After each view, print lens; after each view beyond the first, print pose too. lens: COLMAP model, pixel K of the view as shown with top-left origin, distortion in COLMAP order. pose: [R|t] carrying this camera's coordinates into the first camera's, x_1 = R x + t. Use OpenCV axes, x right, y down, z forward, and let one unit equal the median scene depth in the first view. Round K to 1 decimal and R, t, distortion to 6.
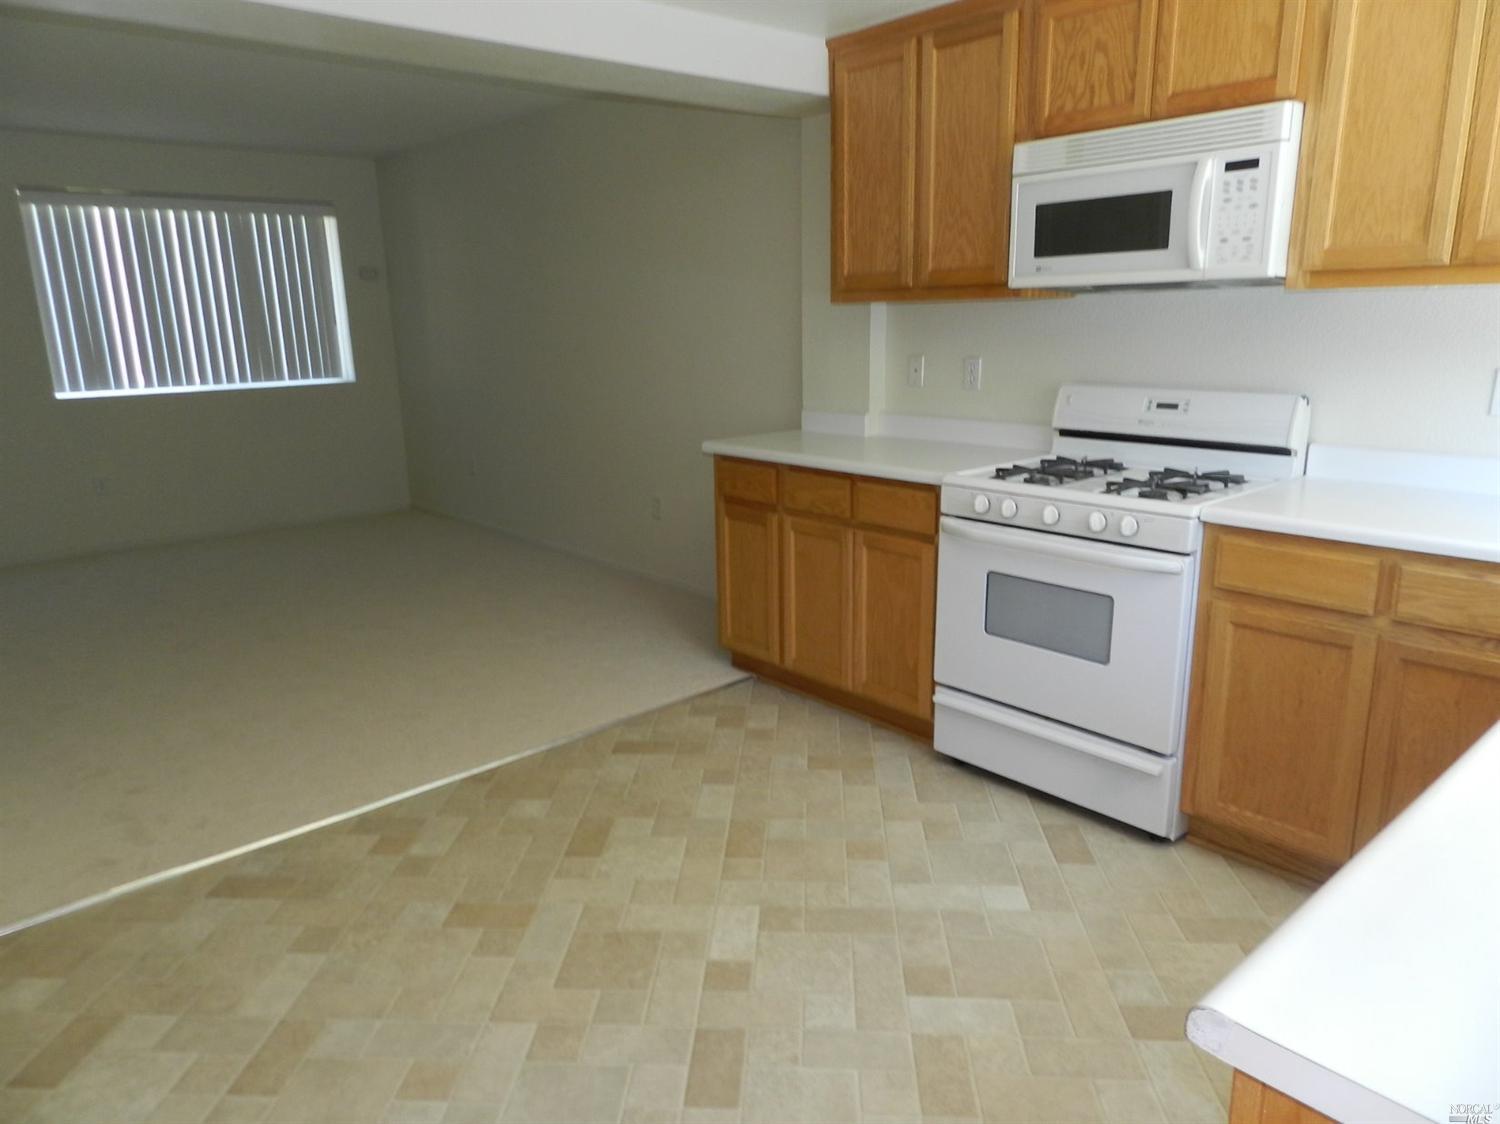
lens RADIAL K [[1027.3, 0, 751.5], [0, 1027.3, 564.3], [0, 0, 1]] dist [0.023928, -0.014106]
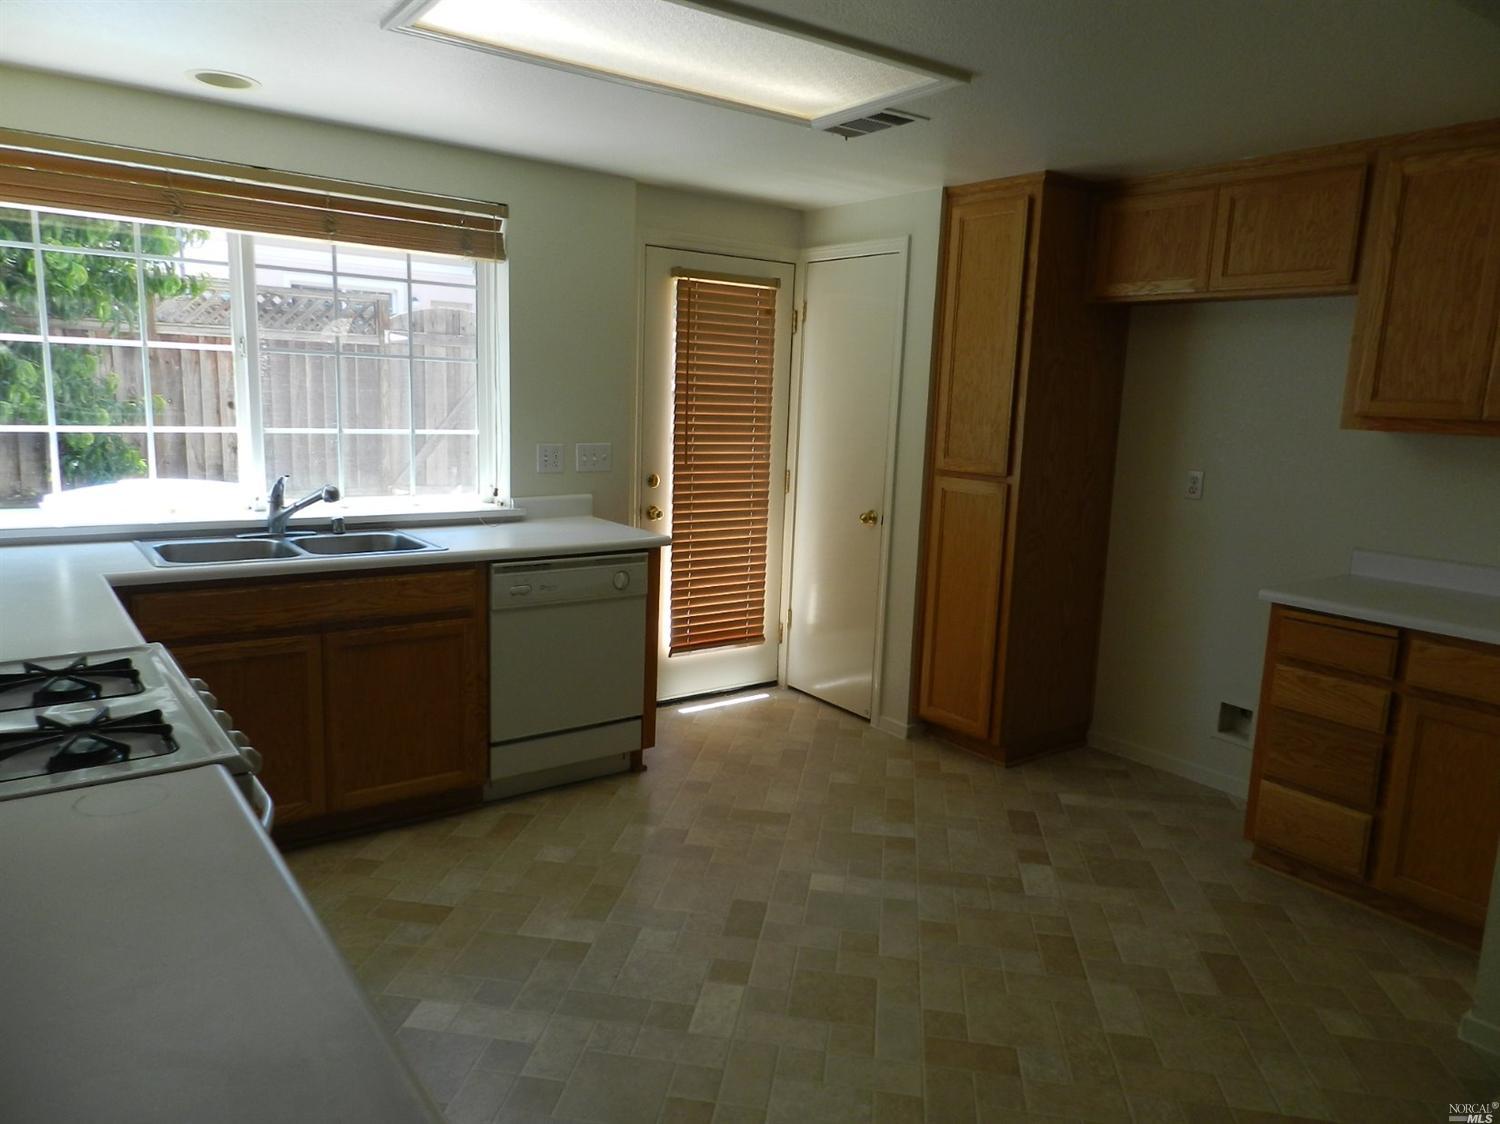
lens RADIAL K [[1027.3, 0, 749.2], [0, 1027.3, 563.8], [0, 0, 1]] dist [0.023928, -0.014106]
pose [[-0.996089, -0.033877, 0.081604, -0.119086], [0.002015, 0.914625, 0.404299, -0.478428], [-0.088334, 0.402882, -0.910979, 1.789400]]
